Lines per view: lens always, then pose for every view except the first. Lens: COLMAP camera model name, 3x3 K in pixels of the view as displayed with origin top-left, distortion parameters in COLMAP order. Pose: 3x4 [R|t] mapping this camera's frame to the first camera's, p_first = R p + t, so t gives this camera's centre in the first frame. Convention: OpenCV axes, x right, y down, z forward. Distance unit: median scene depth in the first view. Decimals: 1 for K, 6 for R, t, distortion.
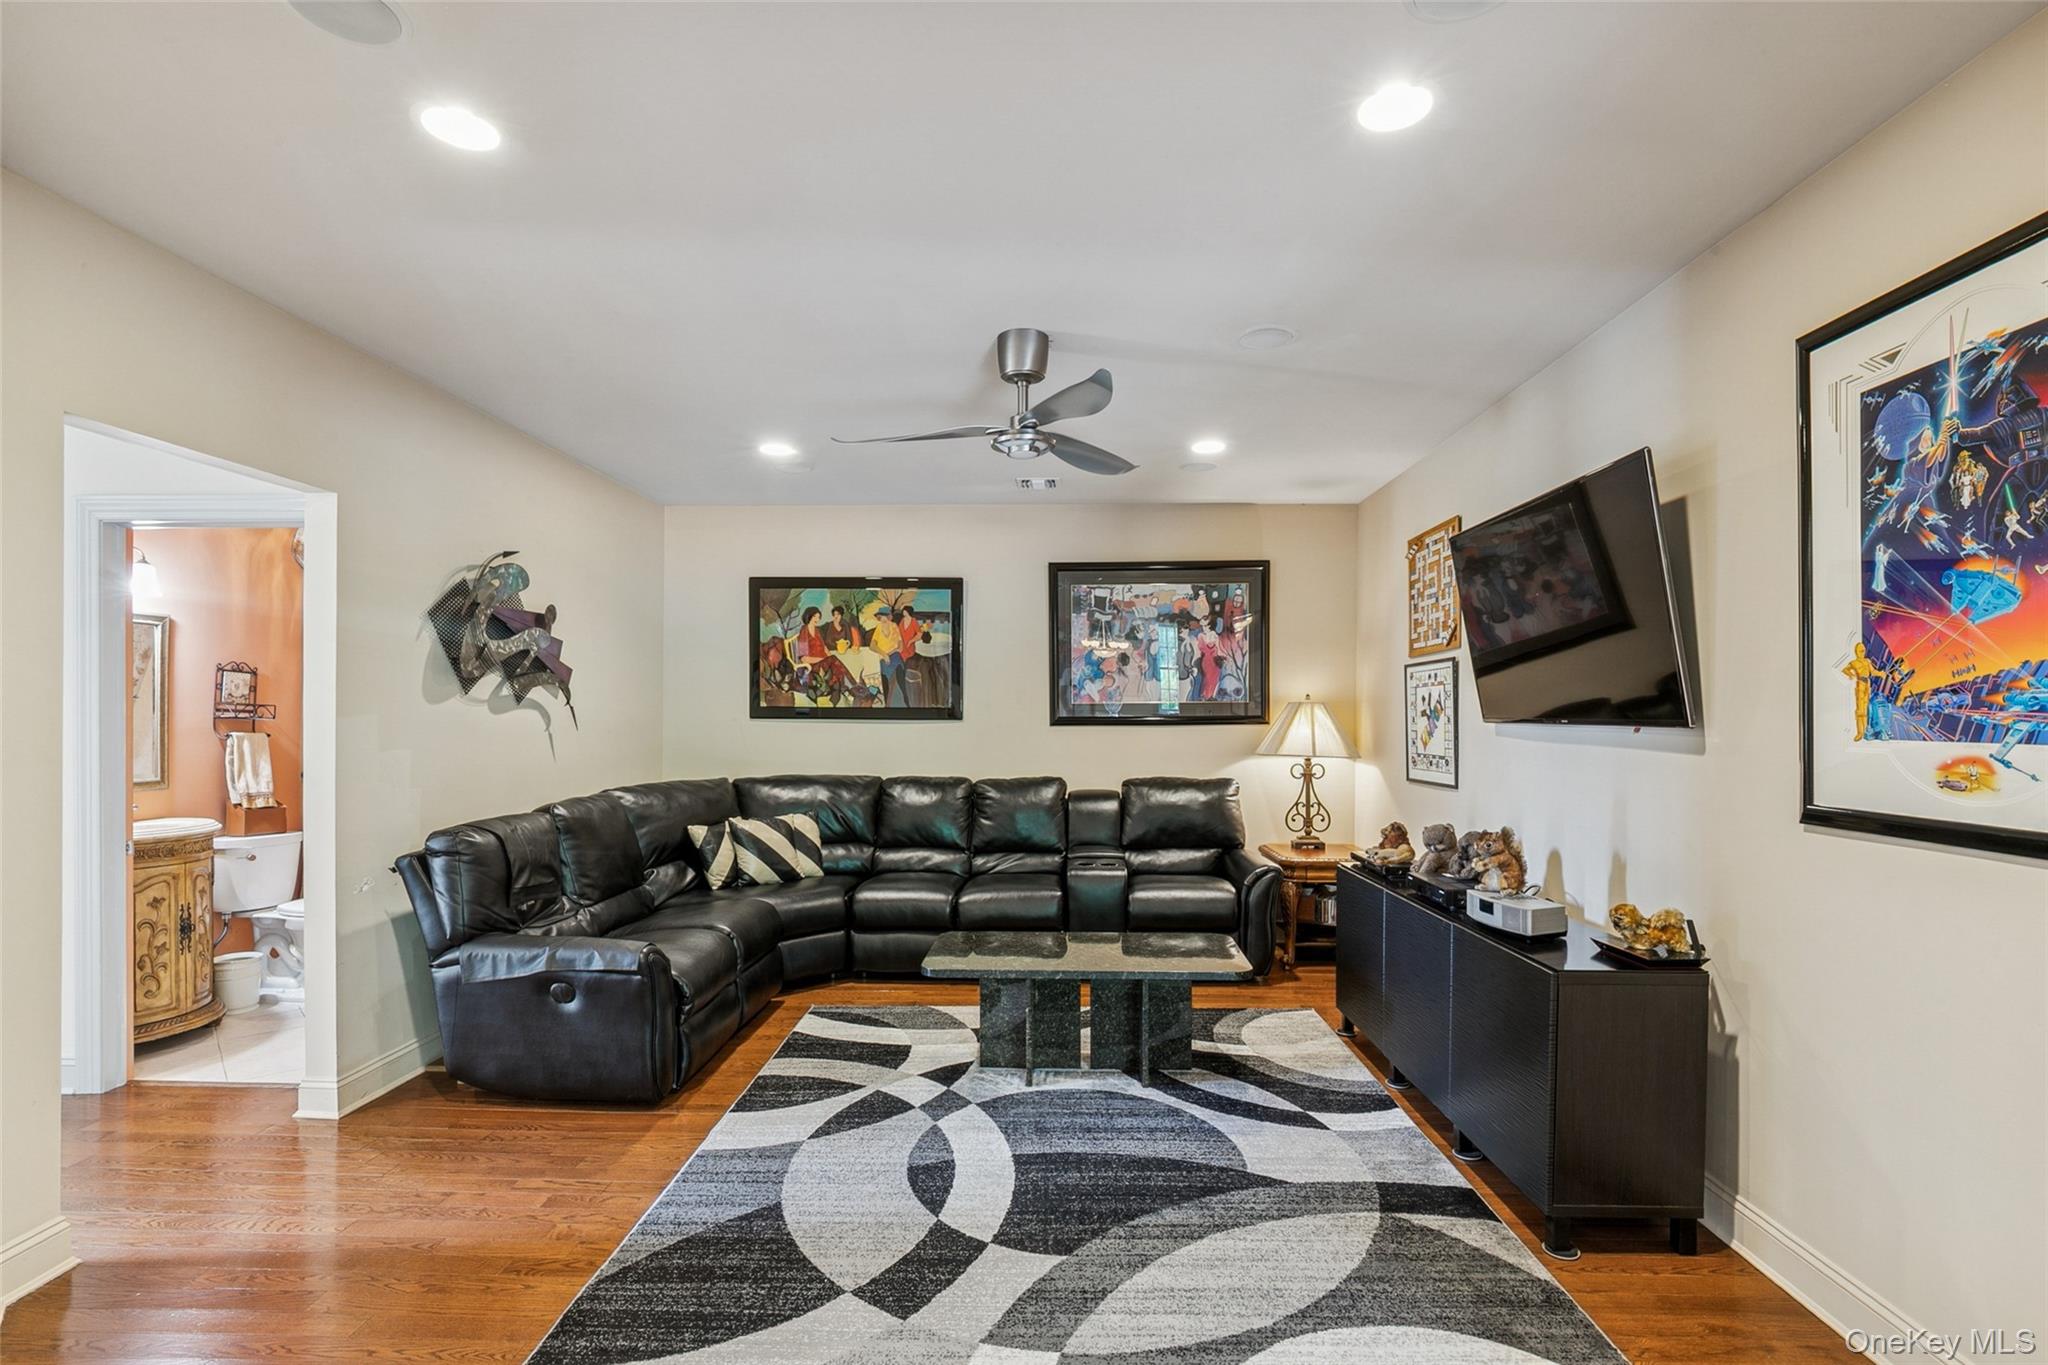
lens RADIAL K [[949.2, 0, 1029.4], [0, 949.2, 710.9], [0, 0, 1]] dist [-0.014388, 0.004668]
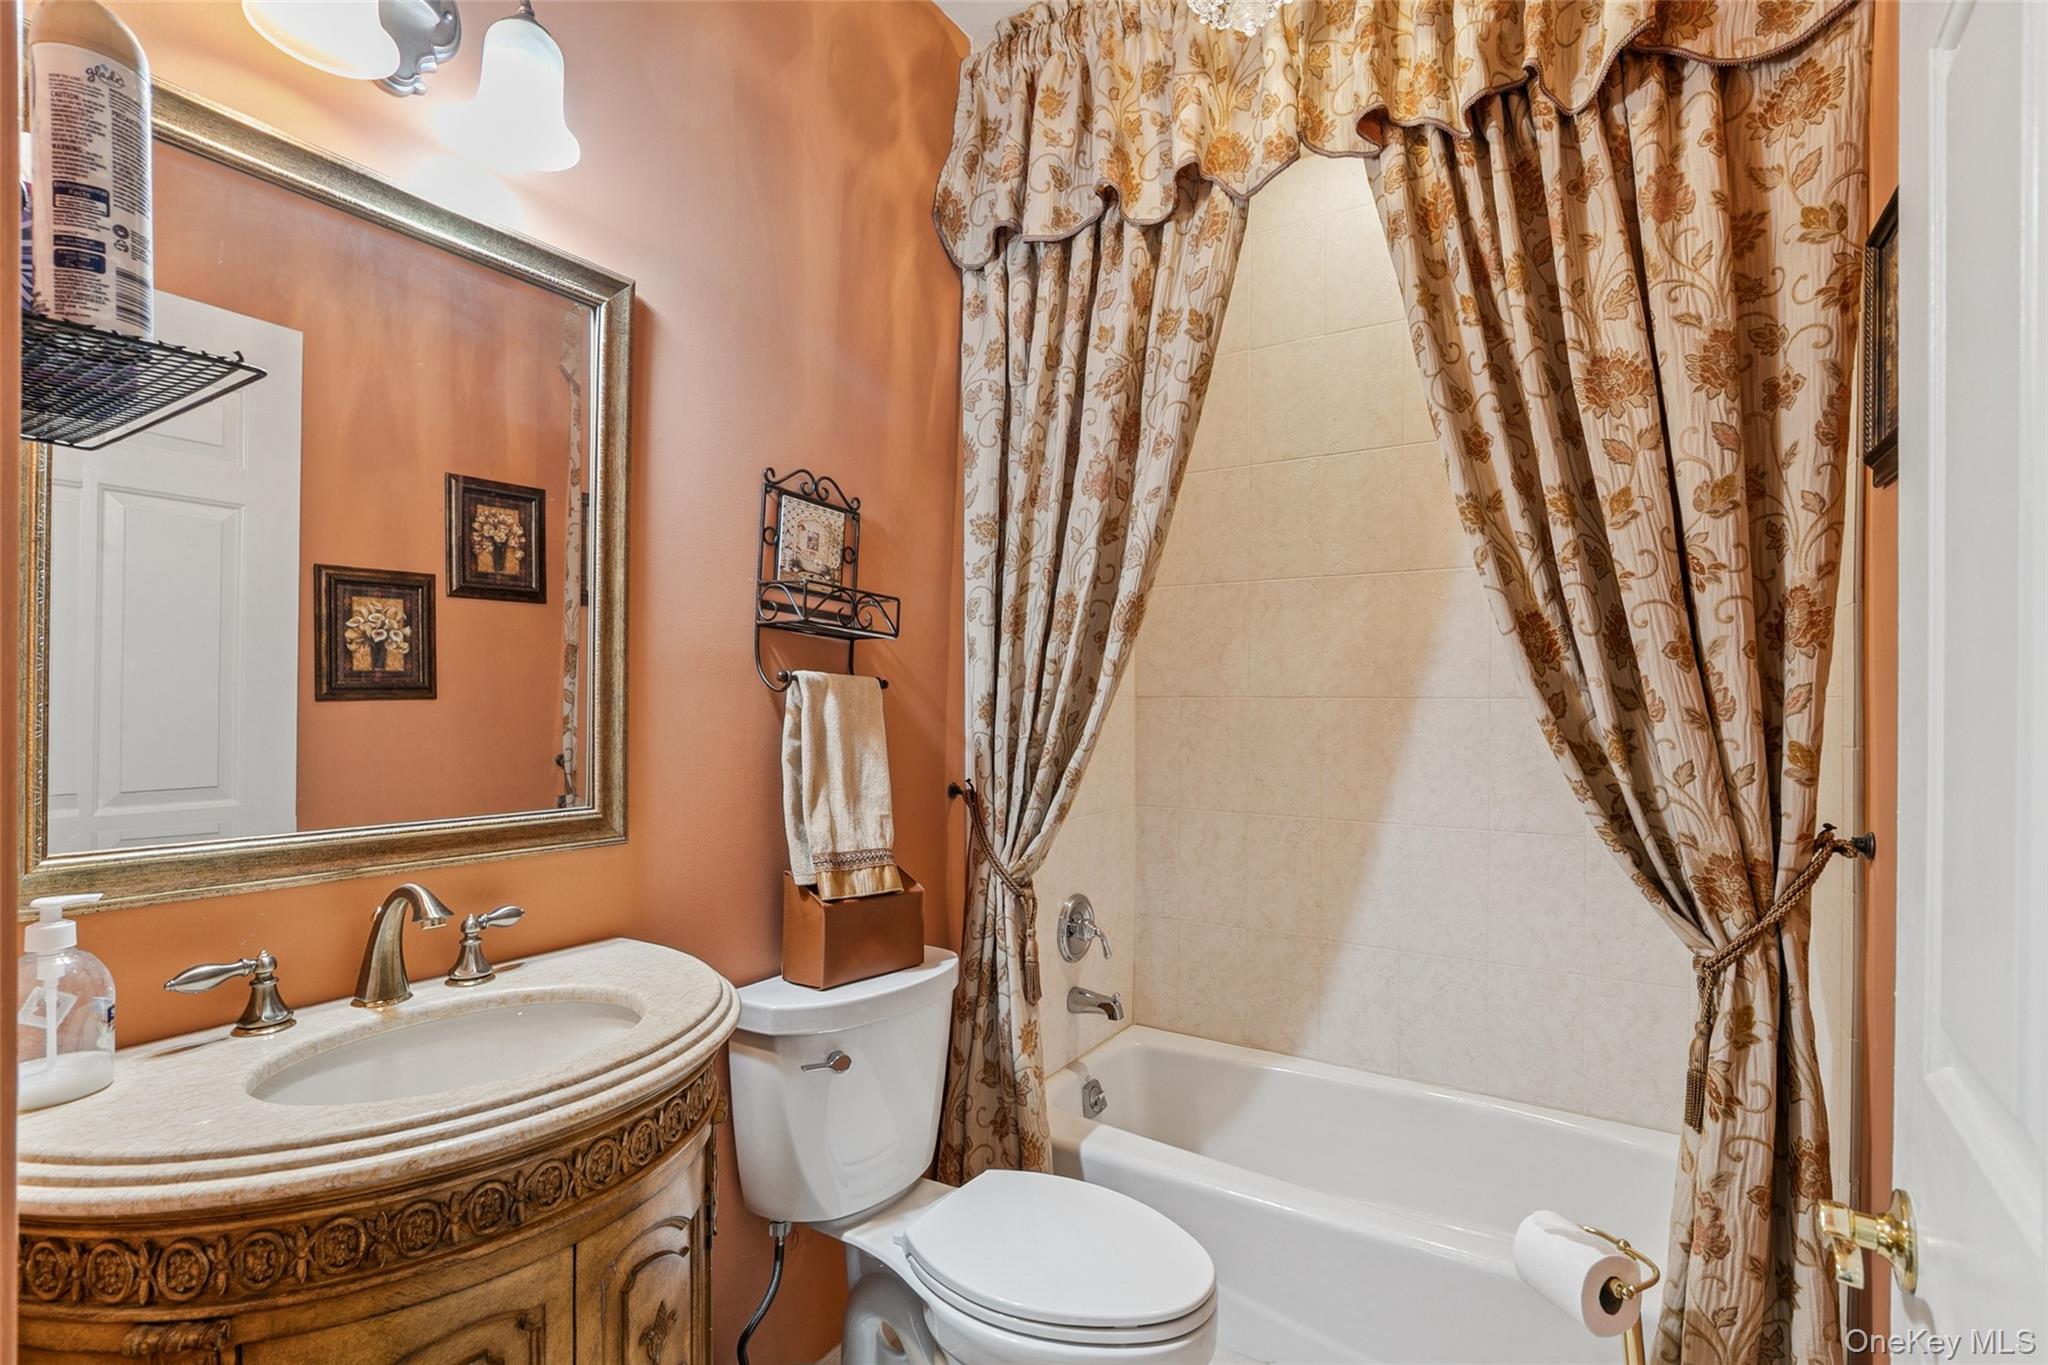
lens RADIAL K [[949.2, 0, 1029.8], [0, 949.2, 695.1], [0, 0, 1]] dist [-0.014388, 0.004668]
pose [[0.868695, -0.002170, -0.495342, -0.599193], [-0.003472, 0.999939, -0.010468, 0.034496], [0.495335, 0.010813, 0.868635, 0.737255]]
